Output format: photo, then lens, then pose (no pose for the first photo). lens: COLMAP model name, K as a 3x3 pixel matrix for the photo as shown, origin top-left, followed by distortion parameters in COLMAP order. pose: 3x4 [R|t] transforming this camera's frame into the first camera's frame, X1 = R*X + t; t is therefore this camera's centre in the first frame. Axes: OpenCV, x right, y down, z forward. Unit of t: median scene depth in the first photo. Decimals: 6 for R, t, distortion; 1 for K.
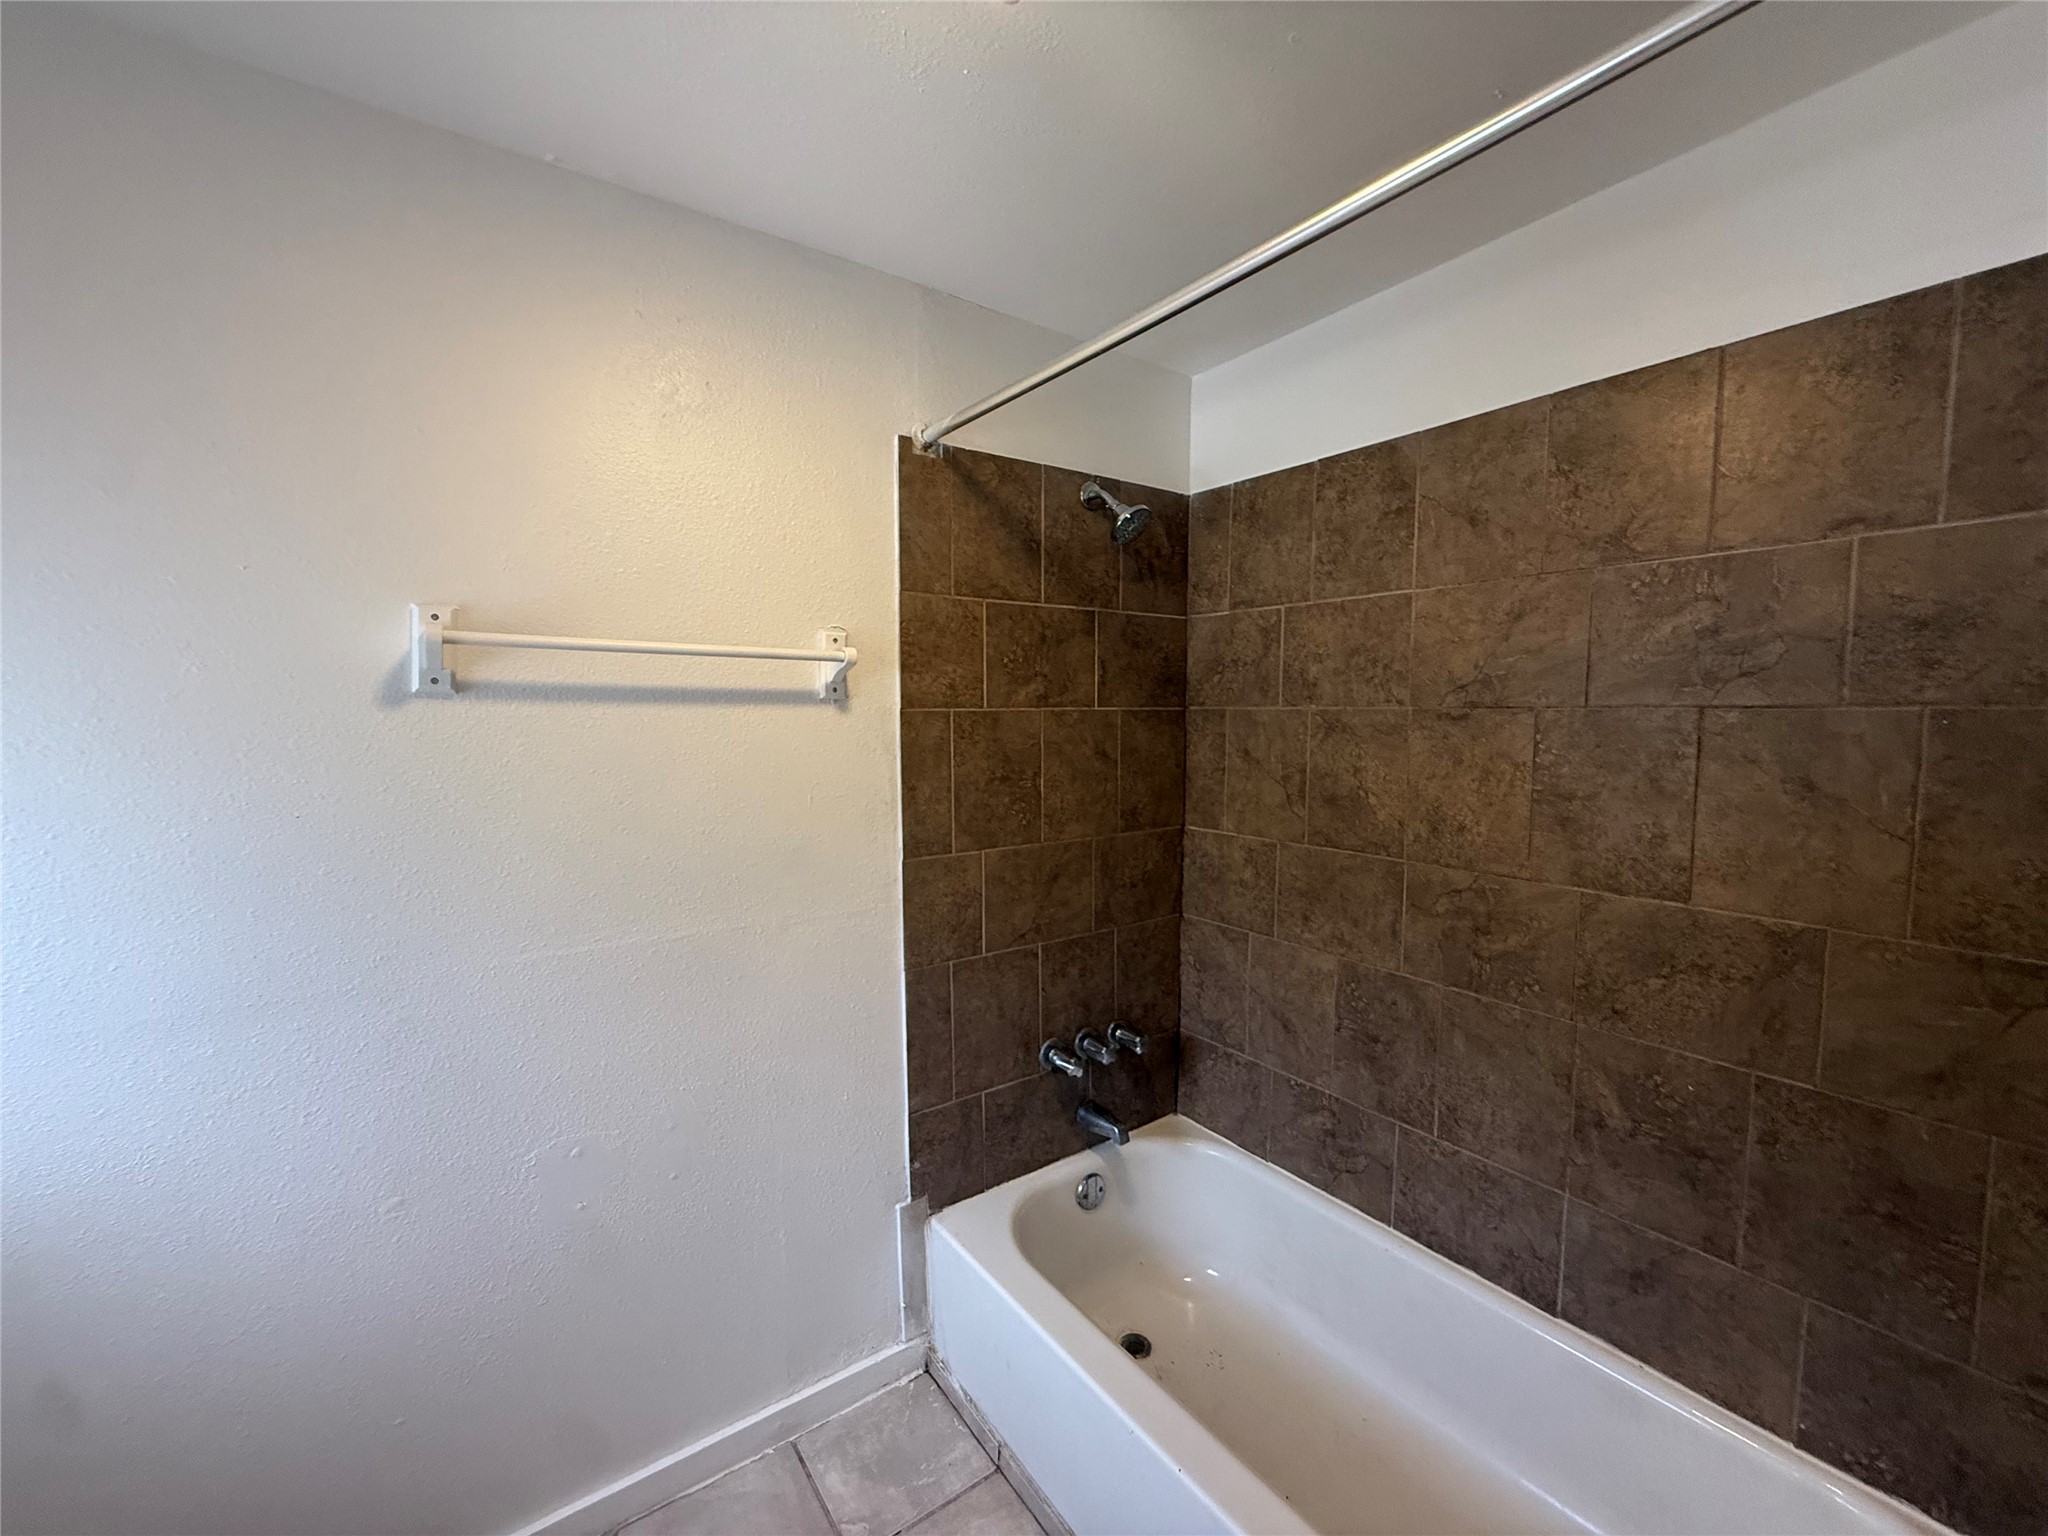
lens RADIAL K [[818.5, 0, 1024.0], [0, 818.5, 768.0], [0, 0, 1]] dist [0.001649, -0.000195]
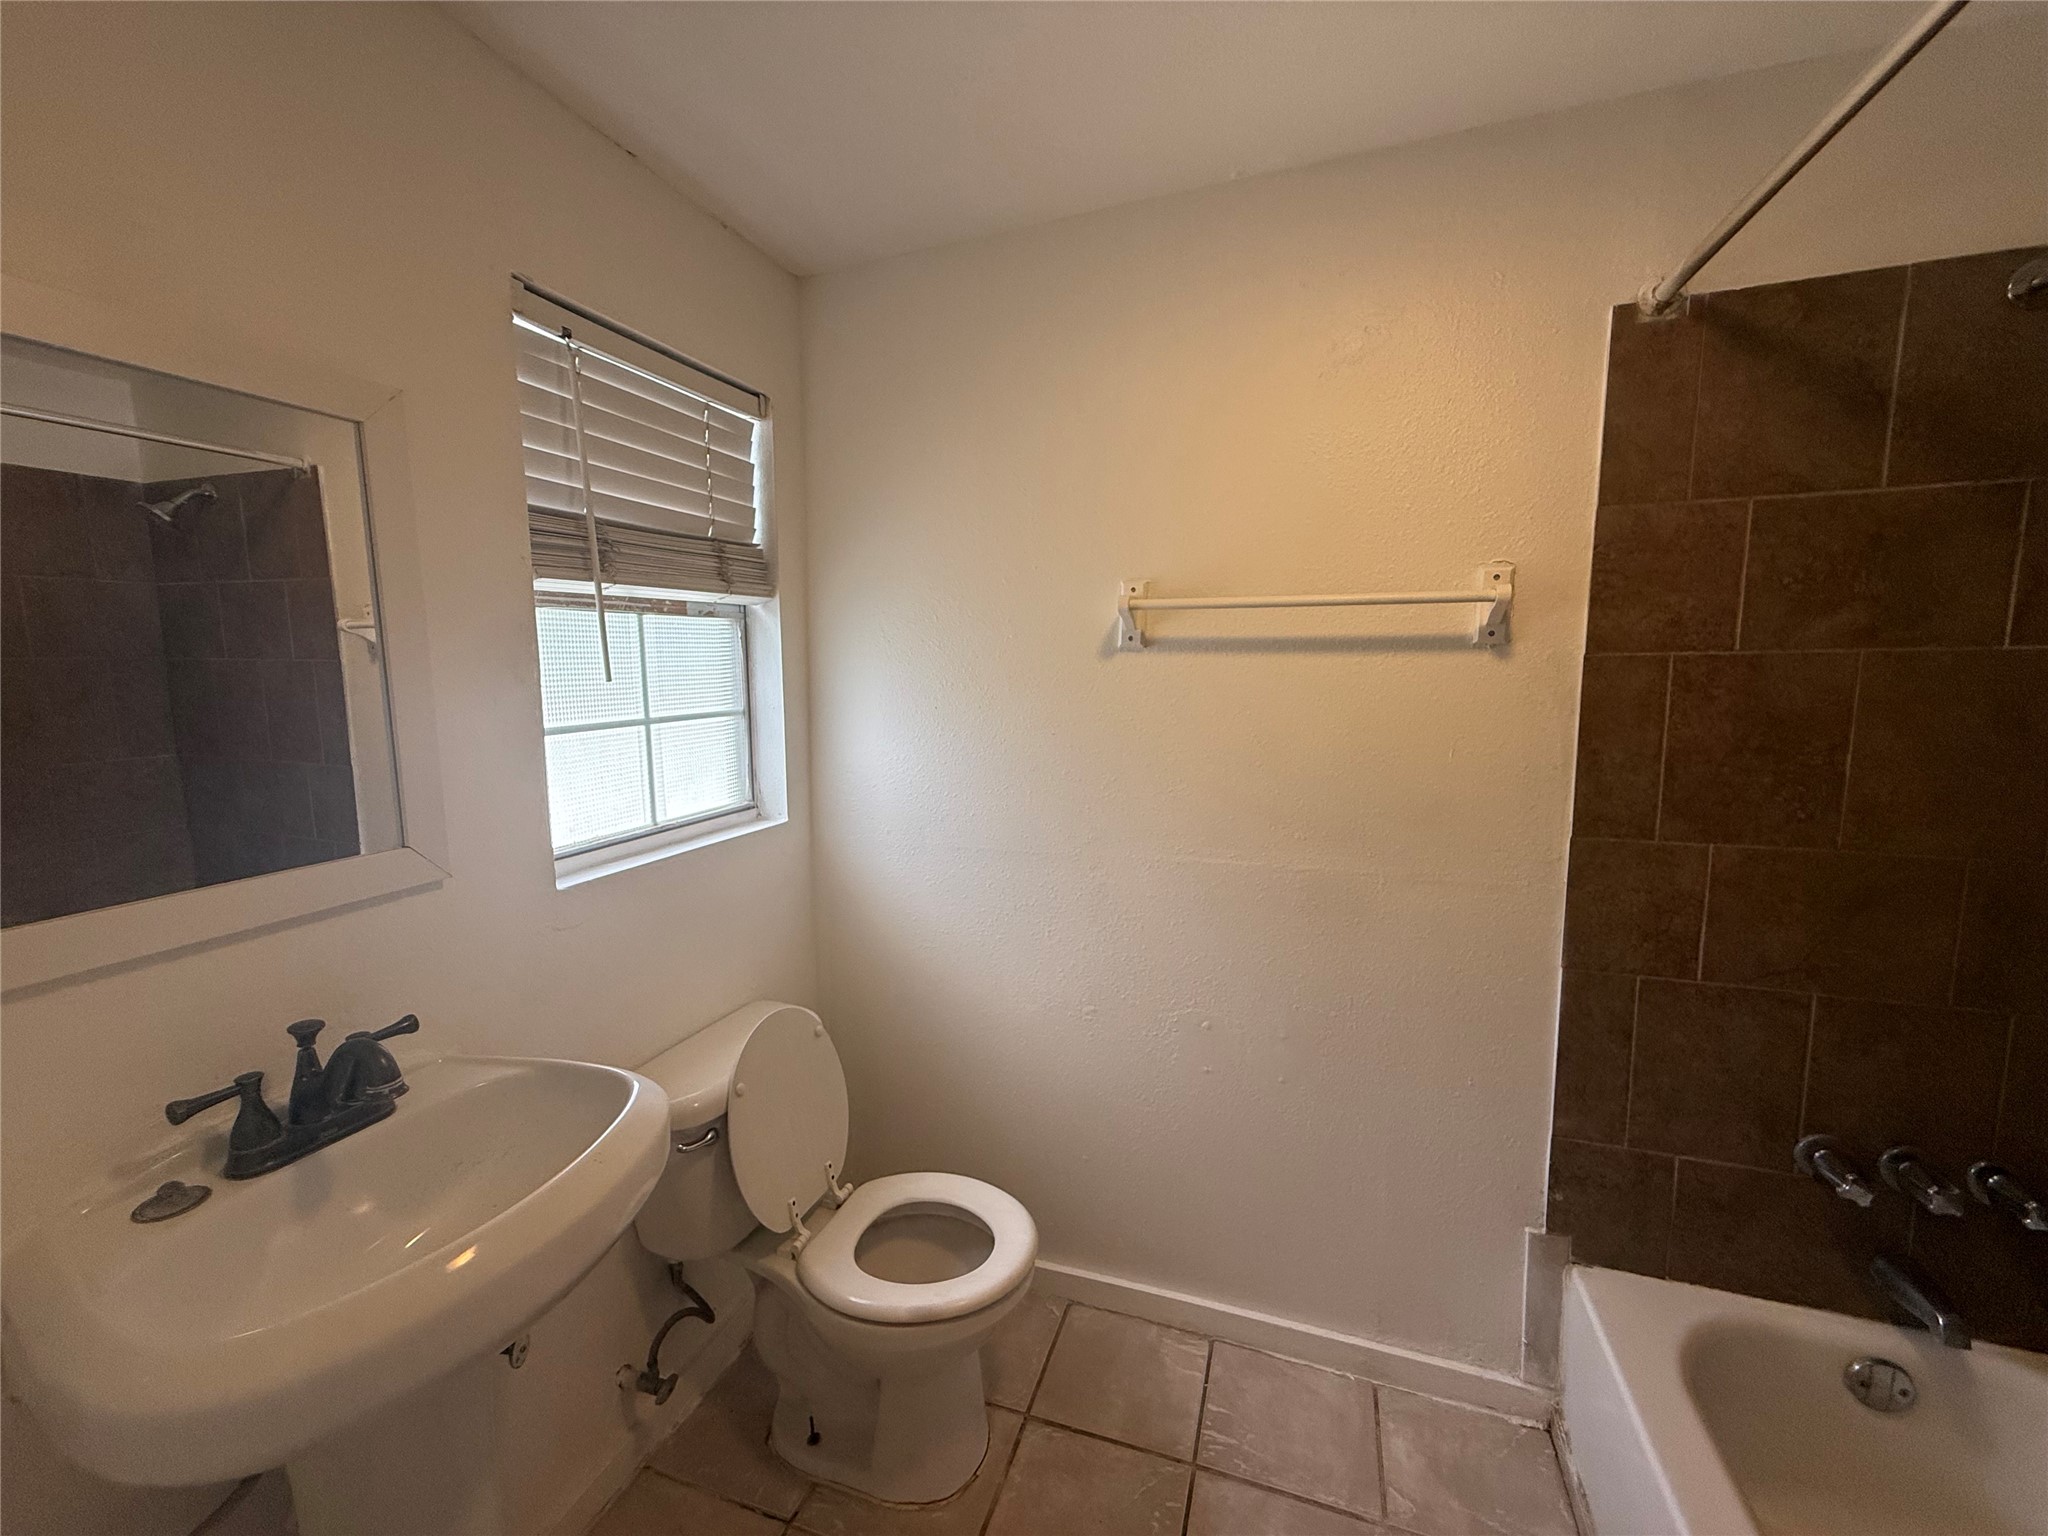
lens RADIAL K [[818.5, 0, 1024.0], [0, 818.5, 768.0], [0, 0, 1]] dist [0.001649, -0.000195]
pose [[0.570073, 0.096671, -0.815887, 0.202954], [-0.046637, 0.995260, 0.085339, -0.001980], [0.820269, -0.010599, 0.571880, 0.067689]]
